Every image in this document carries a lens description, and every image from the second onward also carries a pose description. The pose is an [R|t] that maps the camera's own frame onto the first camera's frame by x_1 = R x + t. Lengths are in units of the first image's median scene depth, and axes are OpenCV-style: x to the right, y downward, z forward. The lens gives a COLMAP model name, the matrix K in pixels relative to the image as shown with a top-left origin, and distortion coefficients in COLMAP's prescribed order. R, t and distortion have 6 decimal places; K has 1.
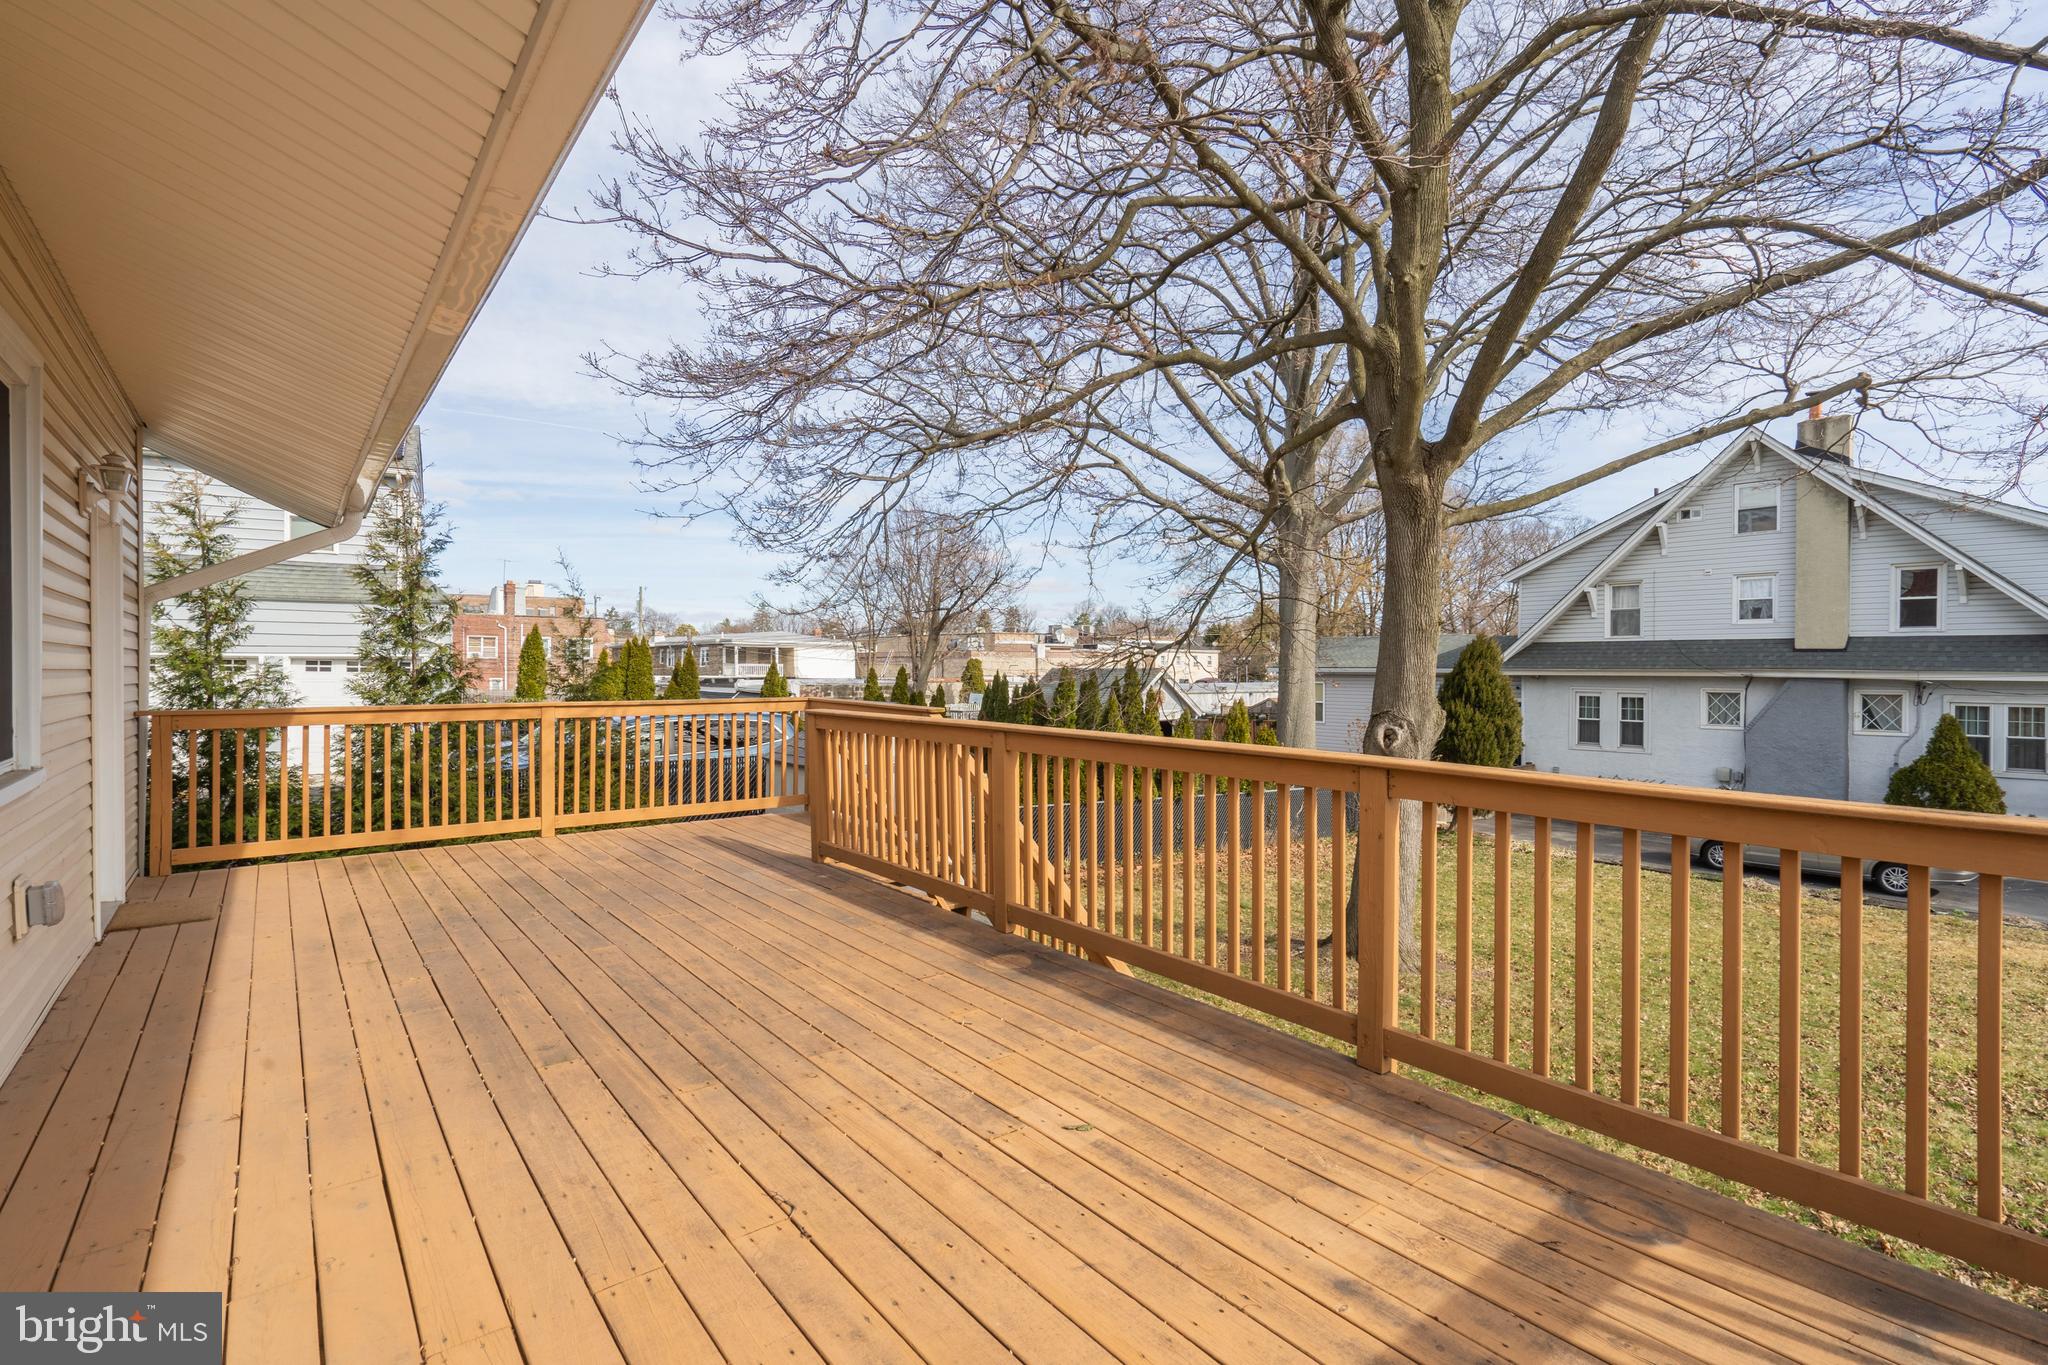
lens RADIAL K [[948.5, 0, 1019.8], [0, 948.5, 666.0], [0, 0, 1]] dist [-0.001733, -0.001310]
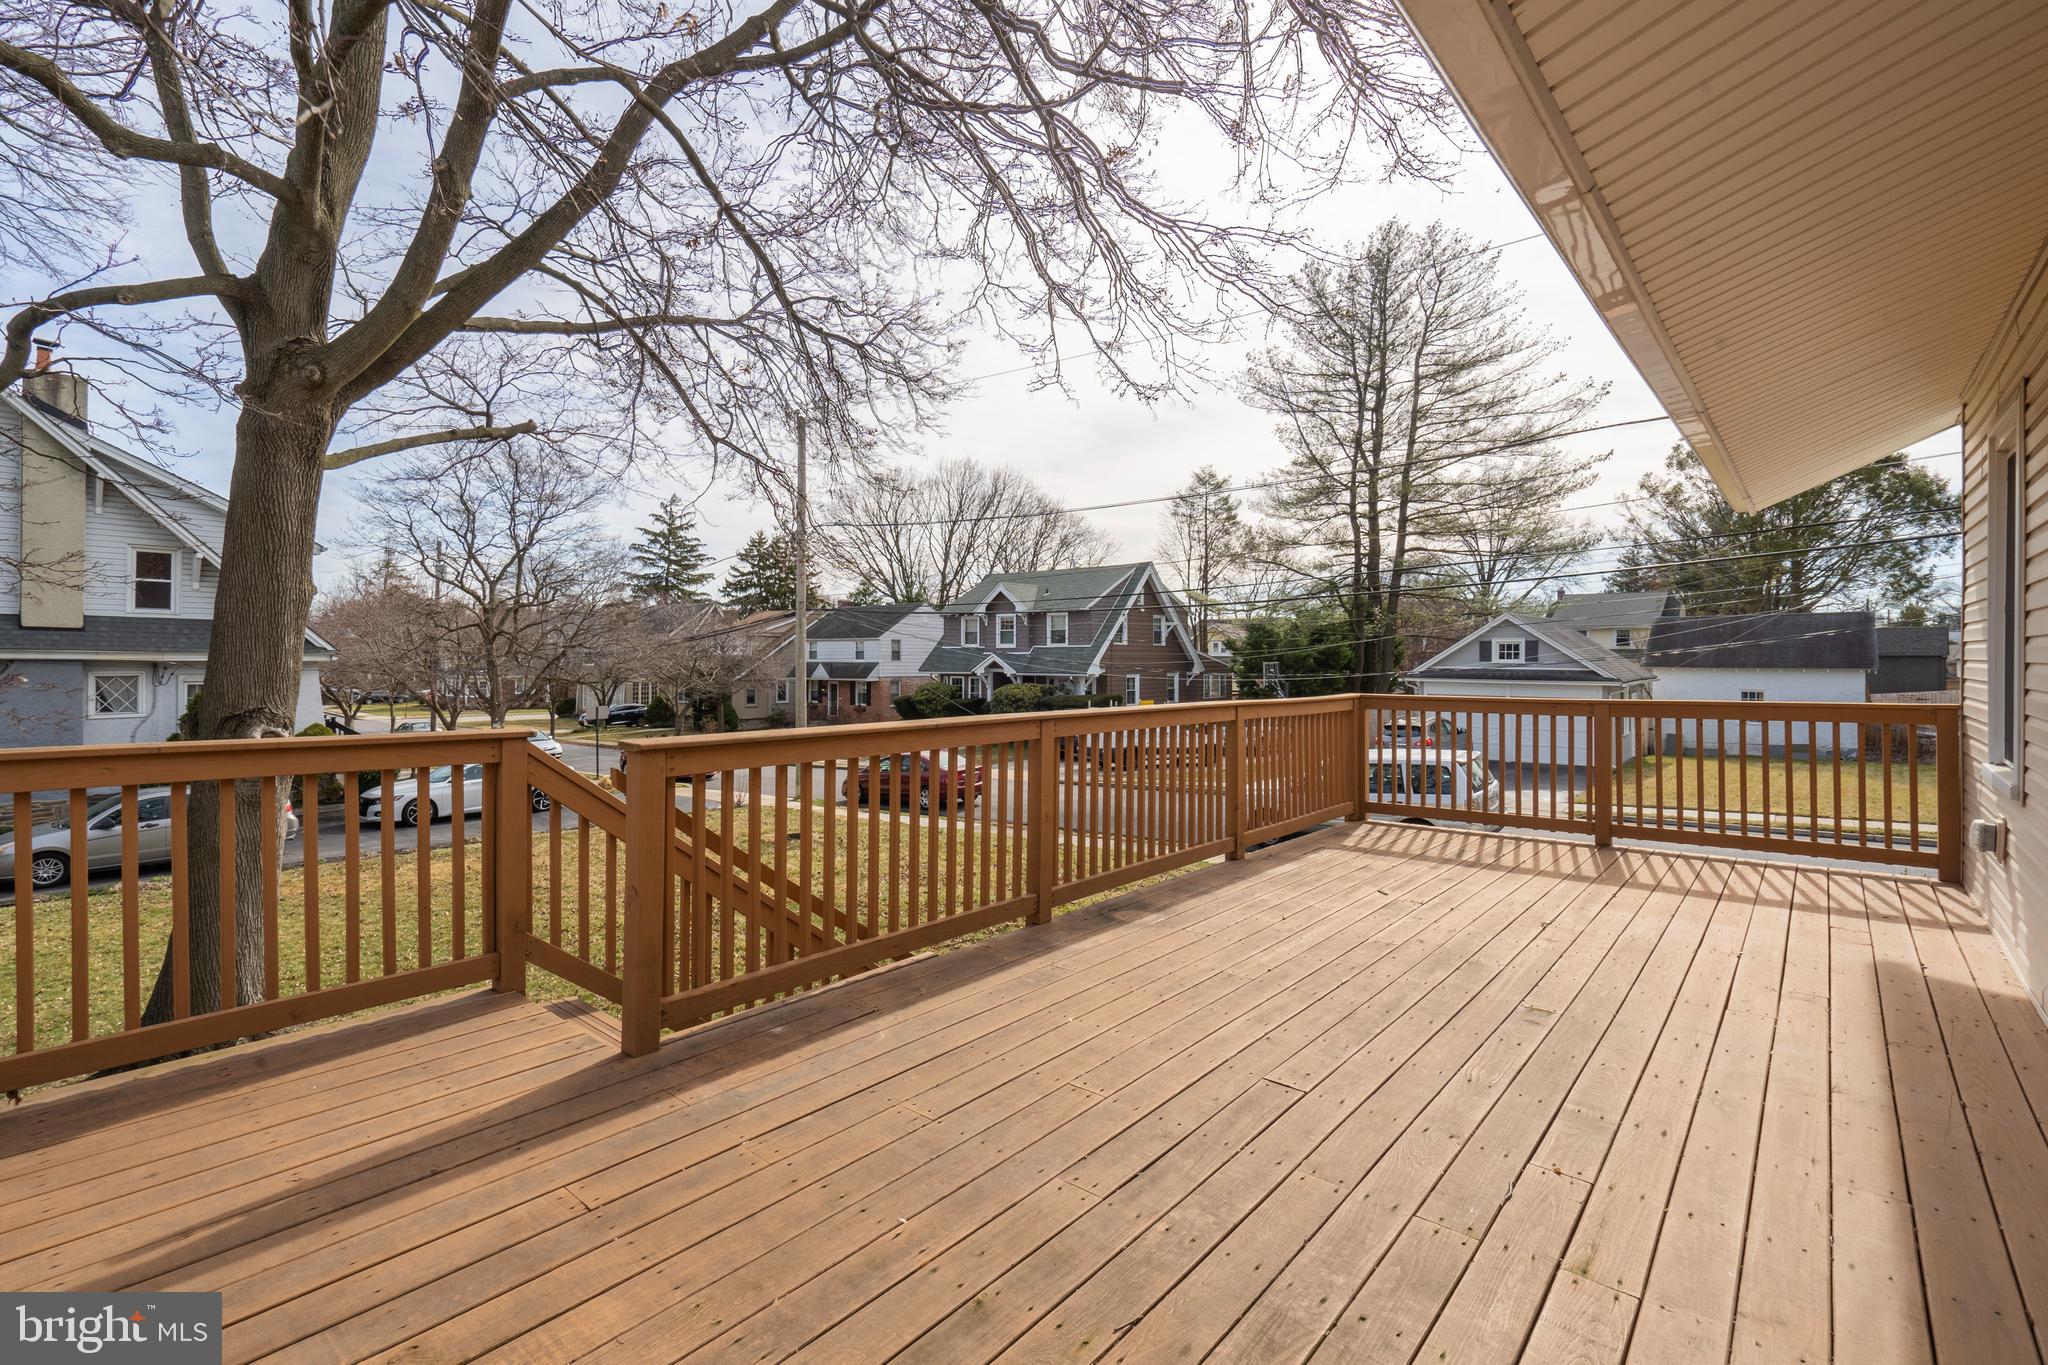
lens RADIAL K [[948.5, 0, 1019.8], [0, 948.5, 666.0], [0, 0, 1]] dist [-0.001733, -0.001310]
pose [[-0.197062, -0.014512, 0.980284, -0.225909], [-0.007285, 0.999885, 0.013338, 0.000204], [-0.980364, -0.004512, -0.197145, 0.283107]]
